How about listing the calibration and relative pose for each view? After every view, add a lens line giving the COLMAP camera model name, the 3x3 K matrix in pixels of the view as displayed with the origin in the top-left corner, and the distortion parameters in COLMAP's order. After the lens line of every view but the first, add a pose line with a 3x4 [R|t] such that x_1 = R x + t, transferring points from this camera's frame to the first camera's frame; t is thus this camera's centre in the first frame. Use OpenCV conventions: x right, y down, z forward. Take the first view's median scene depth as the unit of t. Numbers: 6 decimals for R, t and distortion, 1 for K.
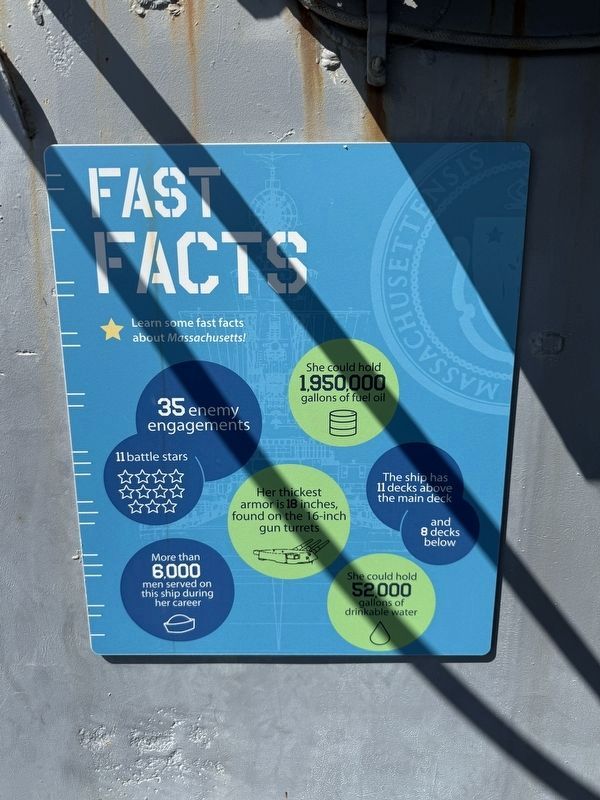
lens RADIAL K [[561.3, 0, 302.2], [0, 561.3, 401.7], [0, 0, 1]] dist [0.010972, -0.006722]
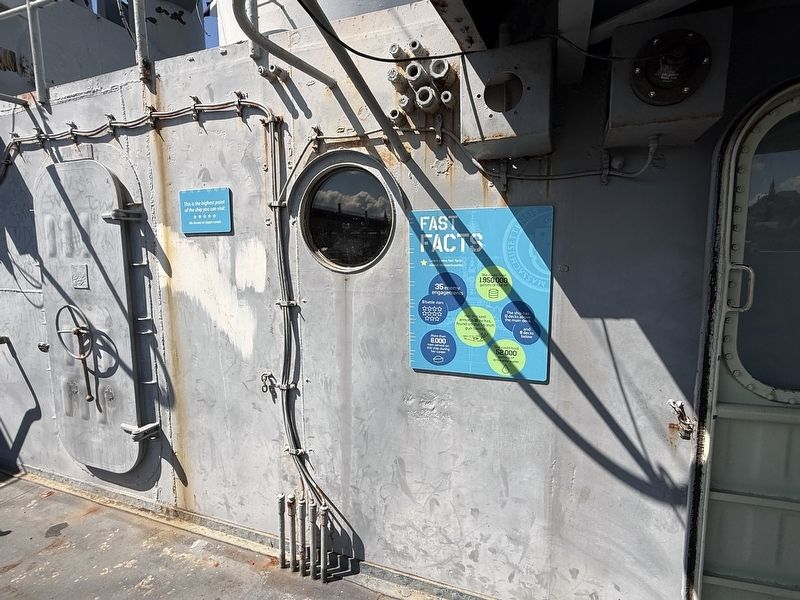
lens RADIAL K [[419.7, 0, 399.2], [0, 419.7, 299.9], [0, 0, 1]] dist [0.001263, -0.000035]
pose [[0.937151, 0.040025, -0.346622, 0.379460], [-0.069613, 0.994875, -0.073330, 0.271893], [0.341911, 0.092851, 0.935134, -1.297778]]
